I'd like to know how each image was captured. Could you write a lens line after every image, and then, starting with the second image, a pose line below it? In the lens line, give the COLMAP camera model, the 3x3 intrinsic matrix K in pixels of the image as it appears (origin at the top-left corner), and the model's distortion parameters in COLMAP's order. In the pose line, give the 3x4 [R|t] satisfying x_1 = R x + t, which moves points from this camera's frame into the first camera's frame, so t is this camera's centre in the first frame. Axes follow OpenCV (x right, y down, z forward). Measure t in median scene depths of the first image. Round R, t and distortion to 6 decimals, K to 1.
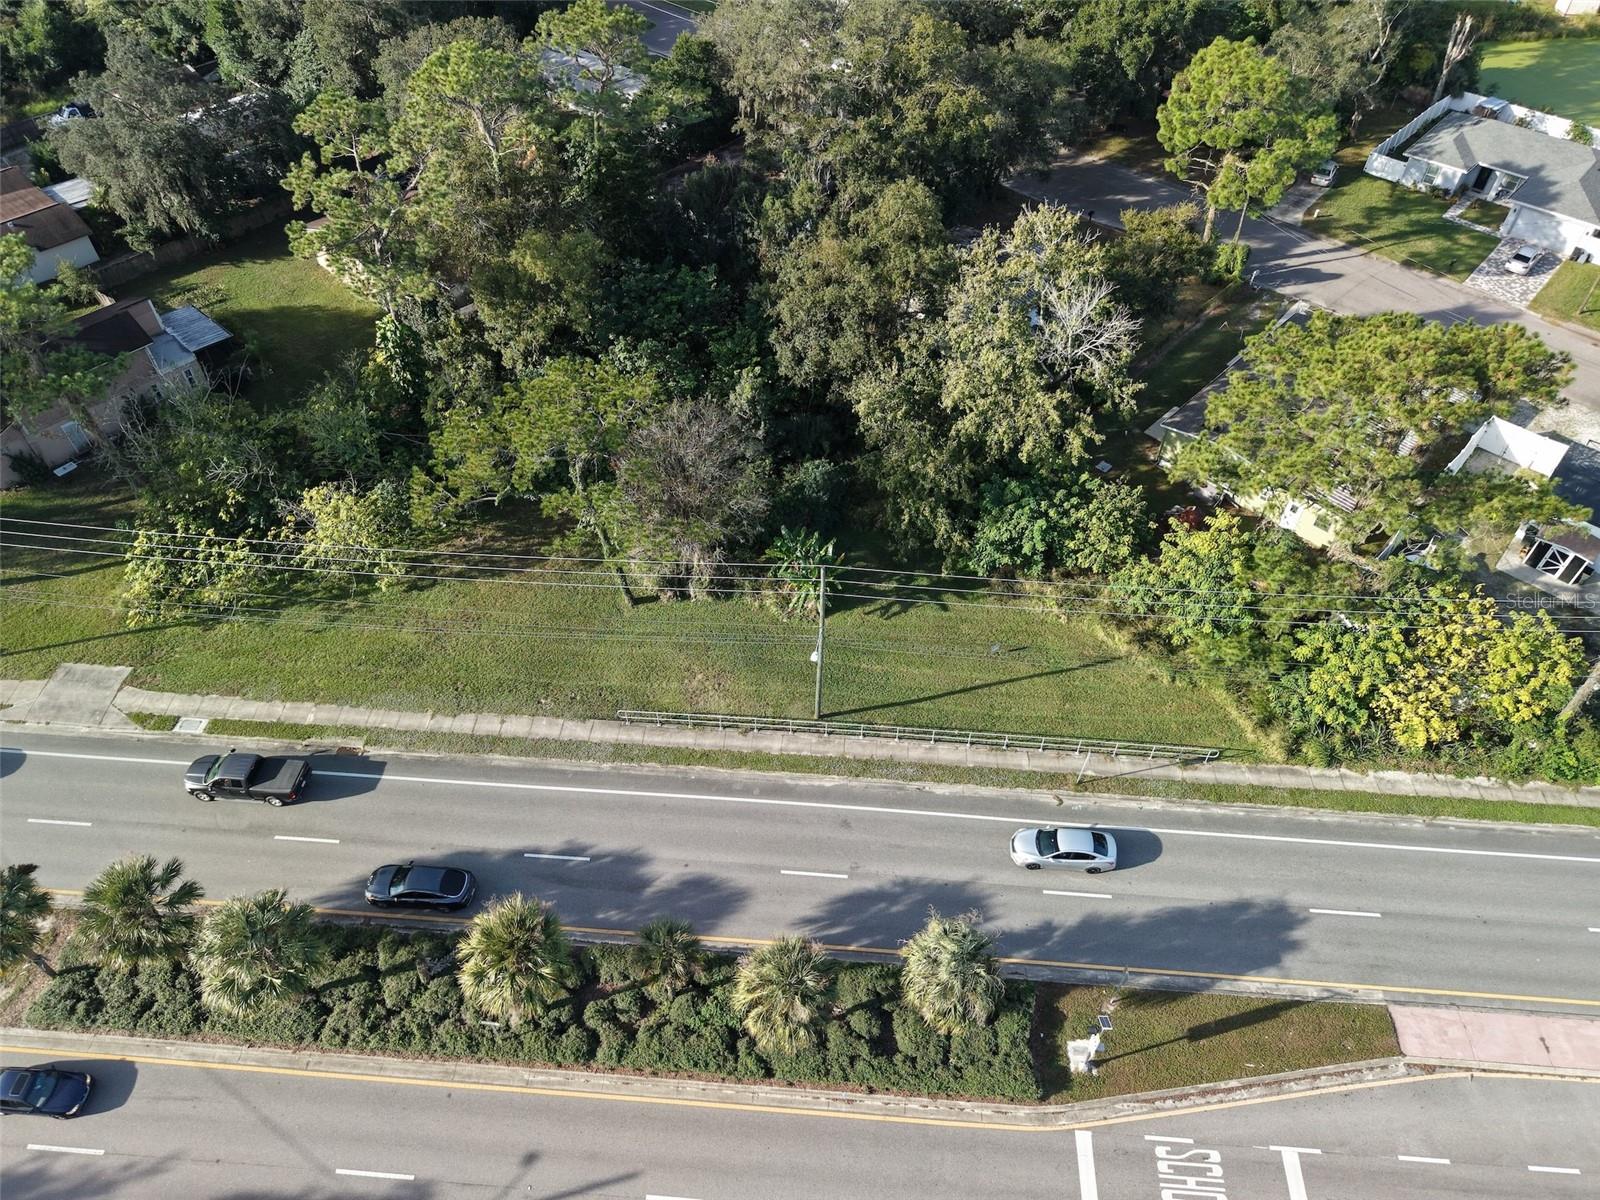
lens RADIAL K [[1073.9, 0, 796.4], [0, 1073.9, 603.6], [0, 0, 1]] dist [0.007924, -0.007253]
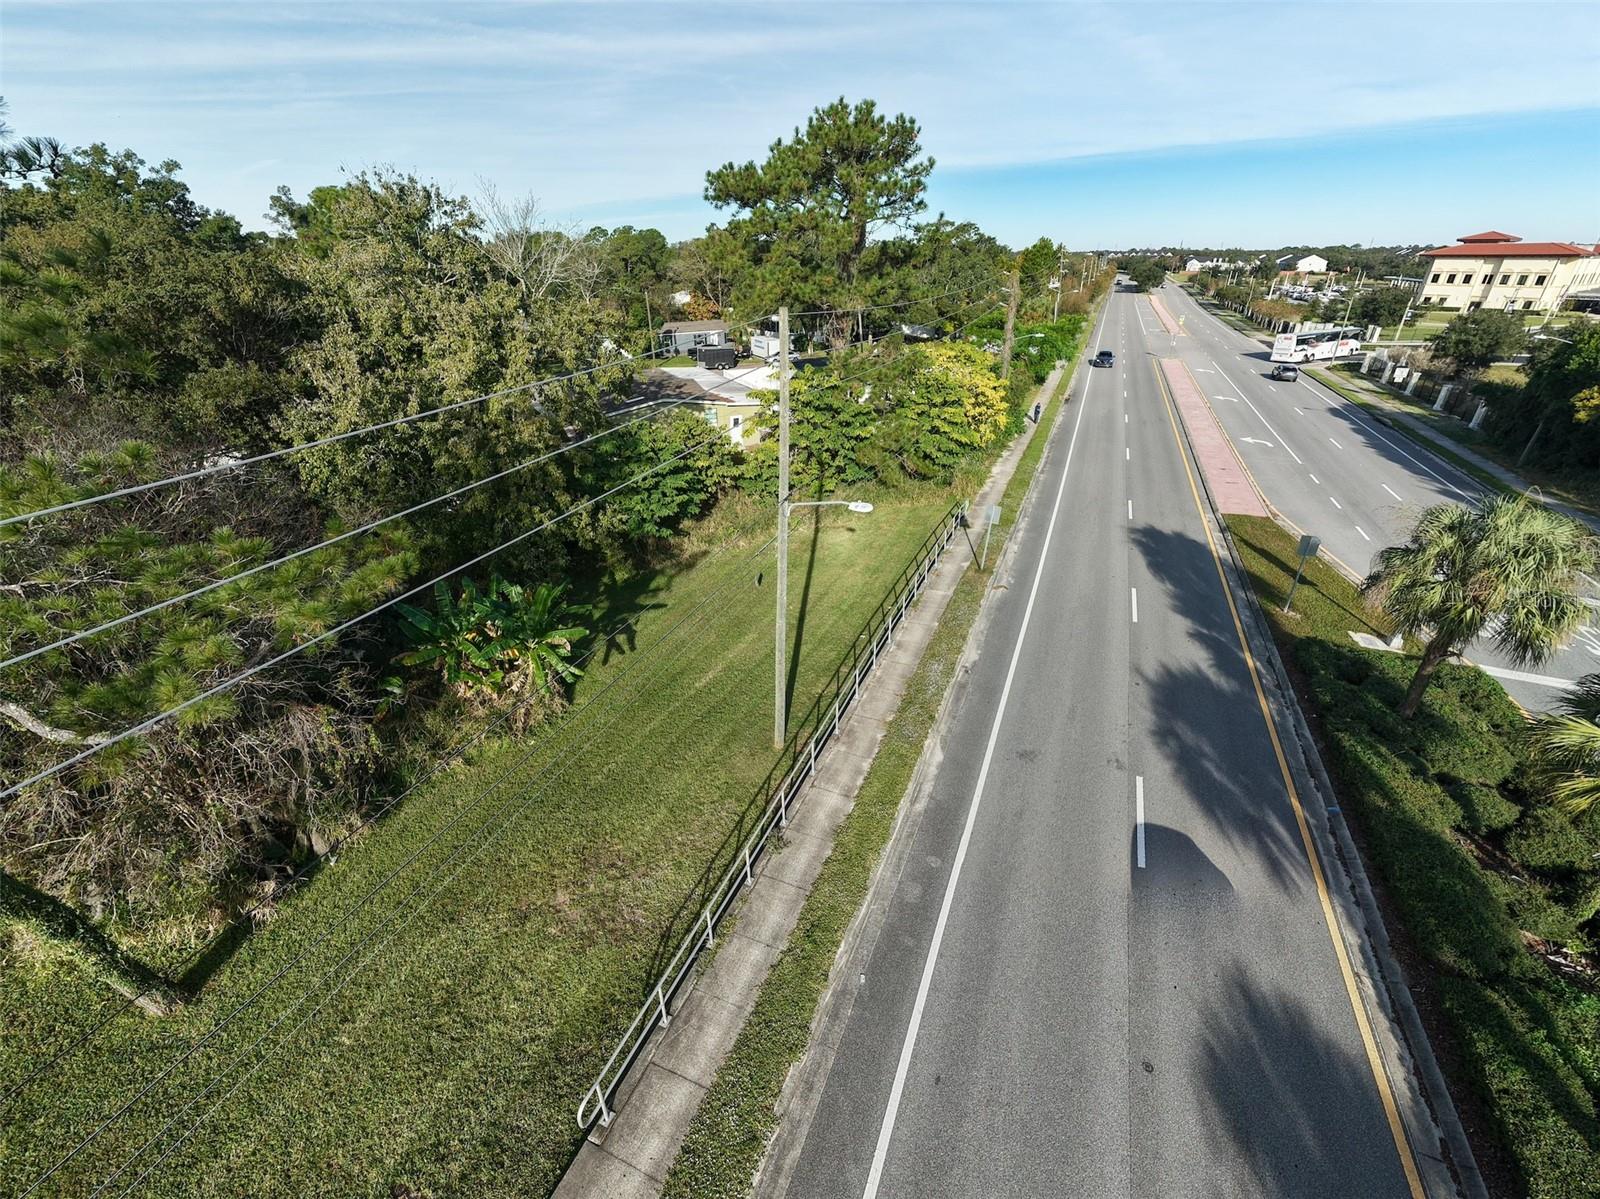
lens RADIAL K [[663.5, 0, 802.1], [0, 663.5, 598.1], [0, 0, 1]] dist [-0.004443, -0.000310]
pose [[0.322948, -0.438035, 0.838946, -0.264182], [0.697982, 0.708893, 0.101446, 0.031326], [-0.639160, 0.552807, 0.534677, 0.900897]]
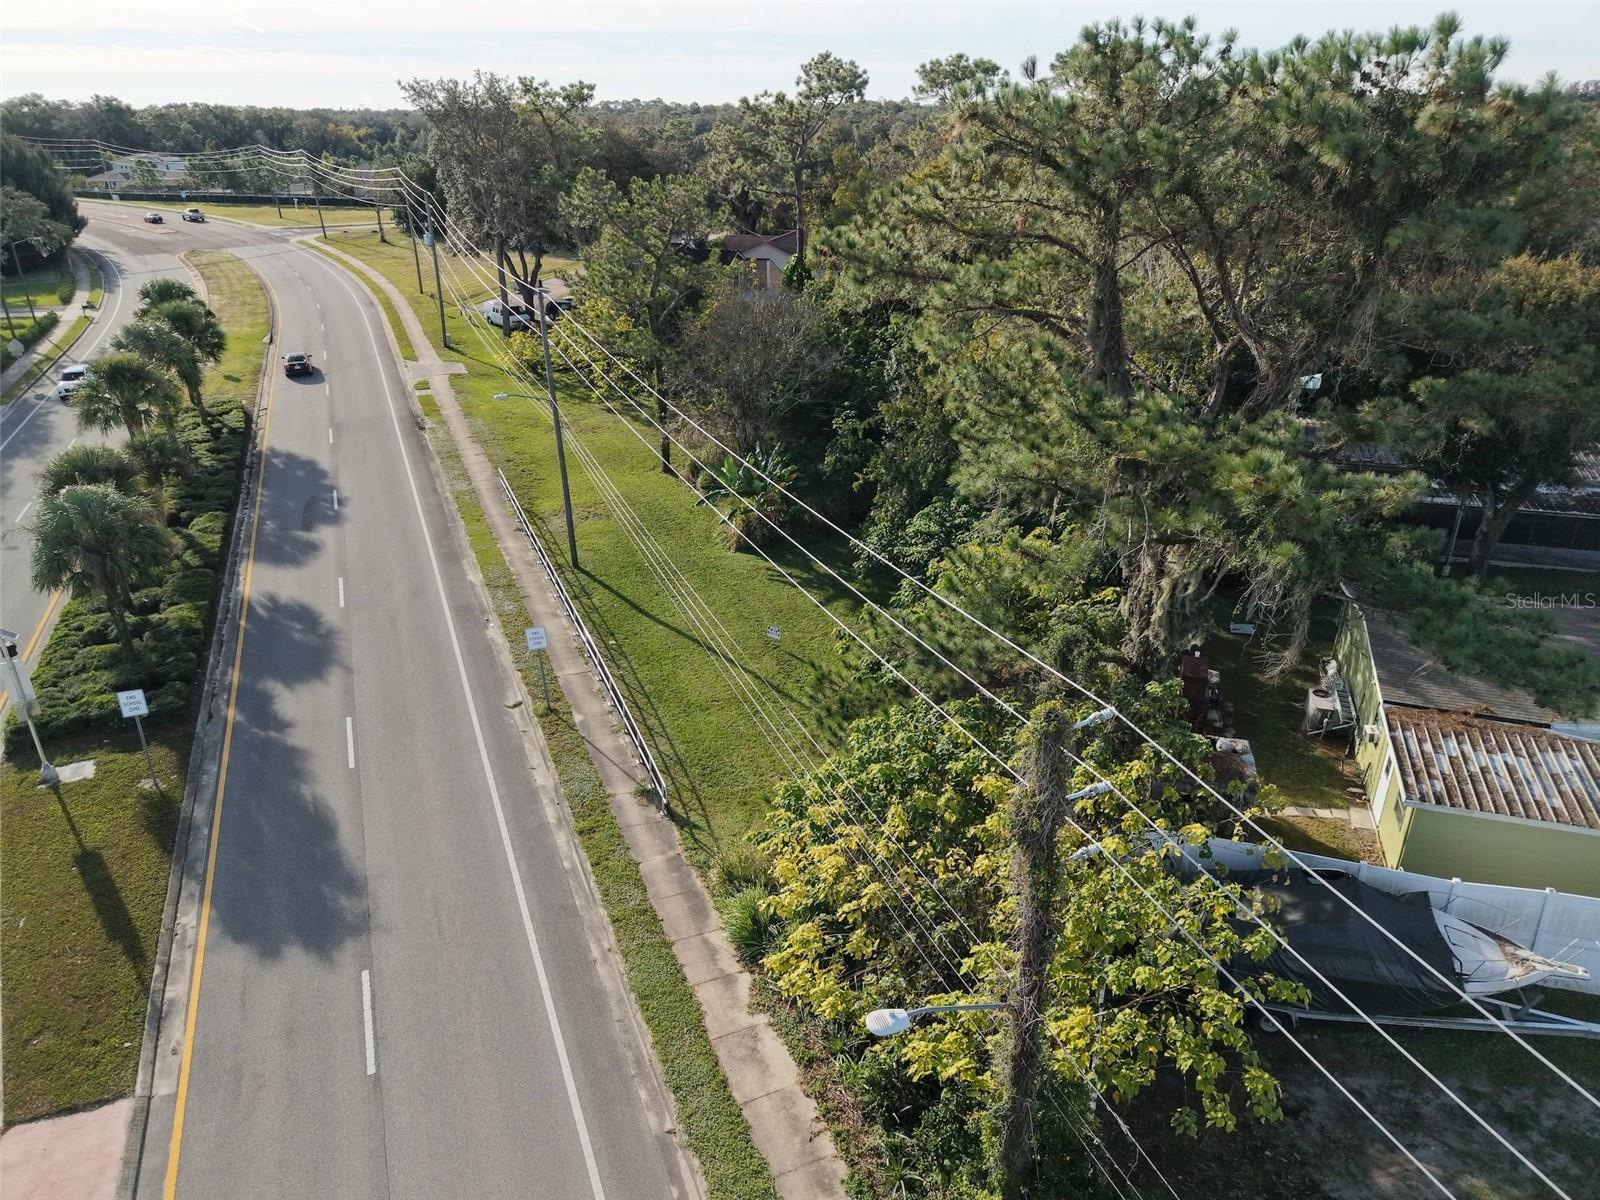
lens RADIAL K [[1073.9, 0, 796.4], [0, 1073.9, 603.6], [0, 0, 1]] dist [0.007924, -0.007253]
pose [[0.448692, 0.371545, -0.812791, 0.914907], [-0.652943, 0.757272, -0.014284, 0.033593], [0.610197, 0.537115, 0.582380, 0.746041]]
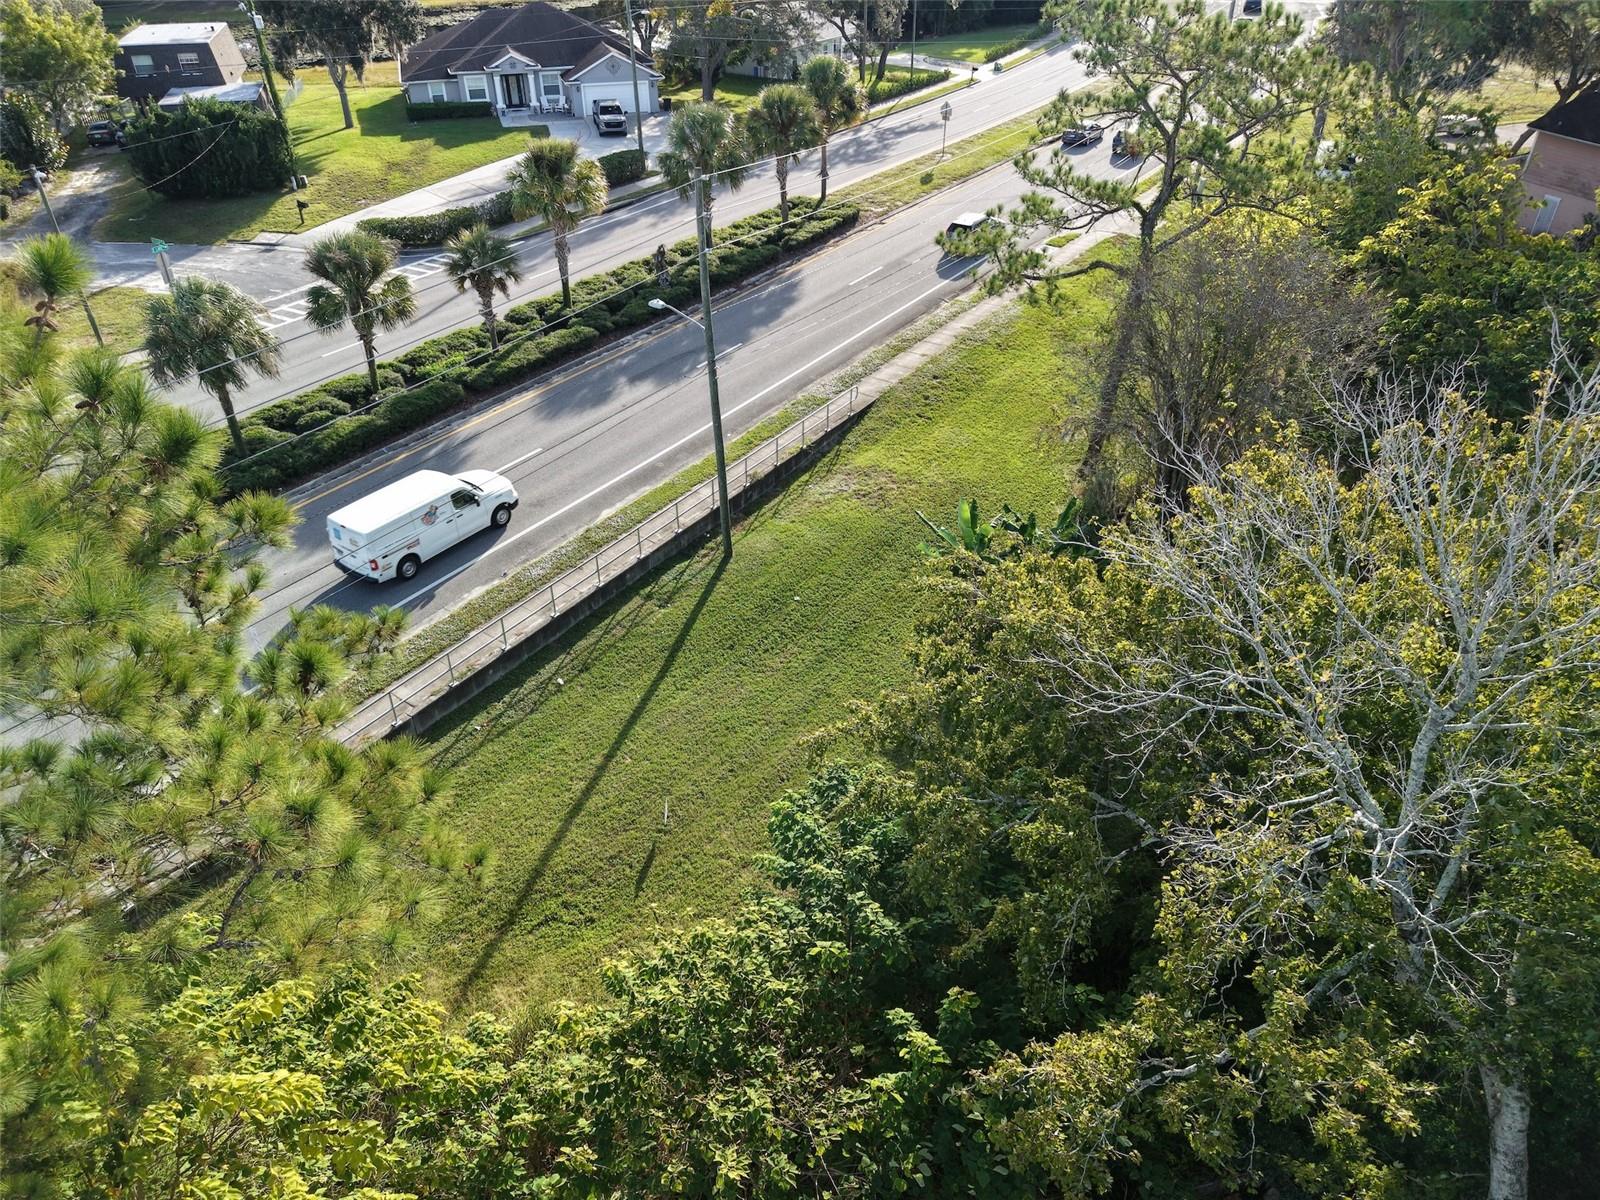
lens RADIAL K [[1073.9, 0, 796.4], [0, 1073.9, 603.6], [0, 0, 1]] dist [0.007924, -0.007253]
pose [[-0.505681, 0.497788, -0.704623, 0.511339], [-0.630869, 0.343742, 0.695590, -0.381692], [0.588465, 0.796272, 0.140215, 1.123837]]
